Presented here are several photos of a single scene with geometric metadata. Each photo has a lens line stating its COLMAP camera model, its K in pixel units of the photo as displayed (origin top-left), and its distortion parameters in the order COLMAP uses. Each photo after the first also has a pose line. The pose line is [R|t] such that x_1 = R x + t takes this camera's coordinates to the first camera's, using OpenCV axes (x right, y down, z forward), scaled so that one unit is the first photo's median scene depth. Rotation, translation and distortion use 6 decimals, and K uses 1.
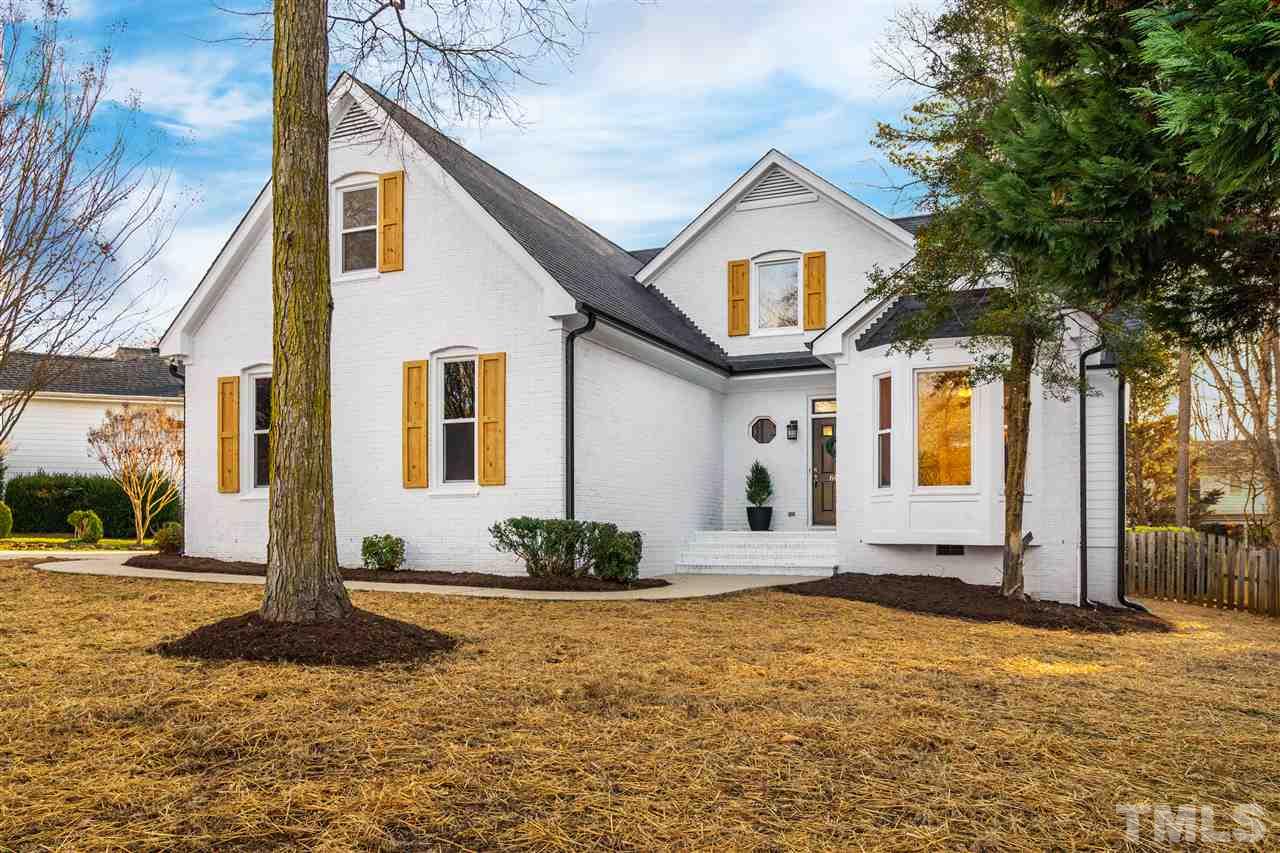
lens RADIAL K [[1026.0, 0, 640.0], [0, 1026.0, 426.5], [0, 0, 1]] dist [-0.093059, 0.001223]
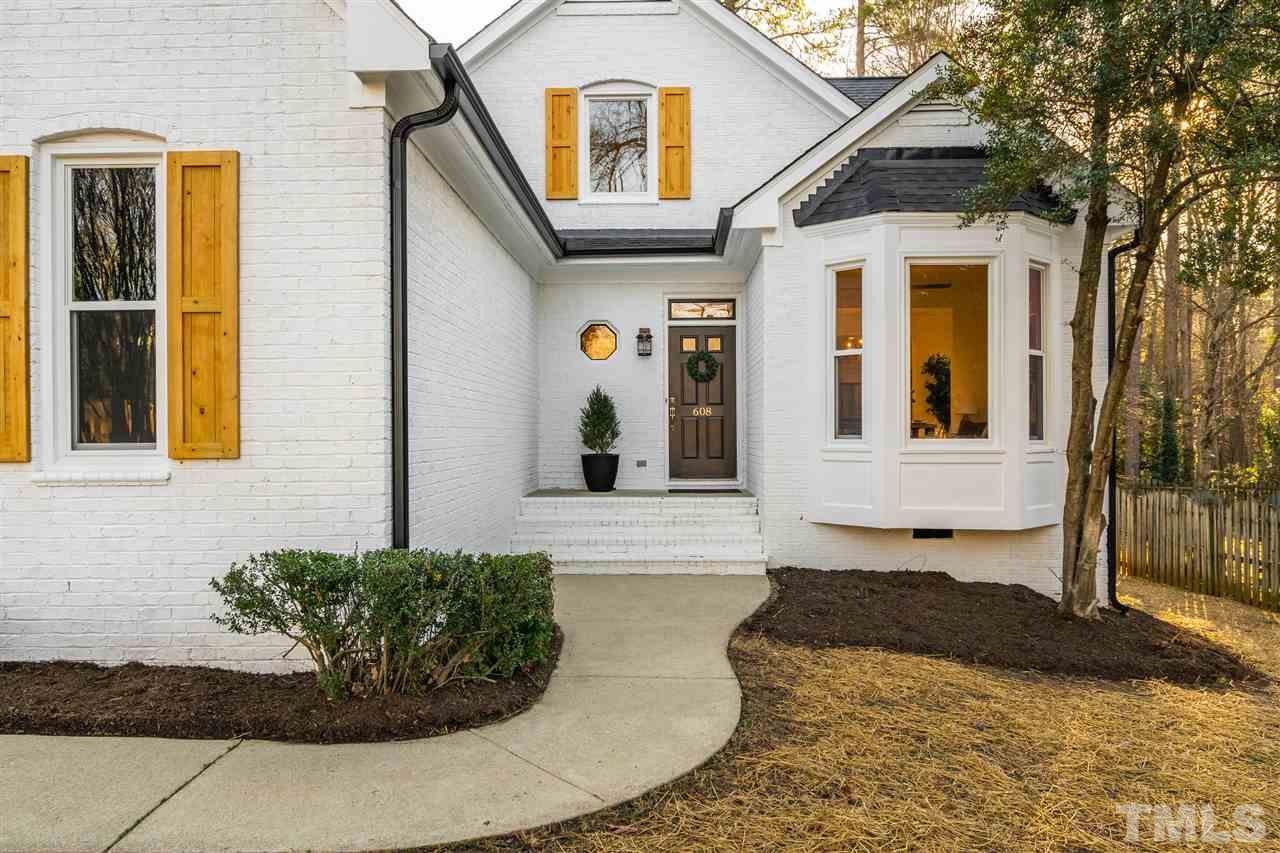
lens RADIAL K [[996.5, 0, 682.8], [0, 996.5, 403.2], [0, 0, 1]] dist [-0.008016, -0.002593]
pose [[0.927991, 0.009117, 0.372491, -0.094613], [-0.036220, 0.997173, 0.065829, -0.000804], [-0.370838, -0.074580, 0.925698, 0.447420]]
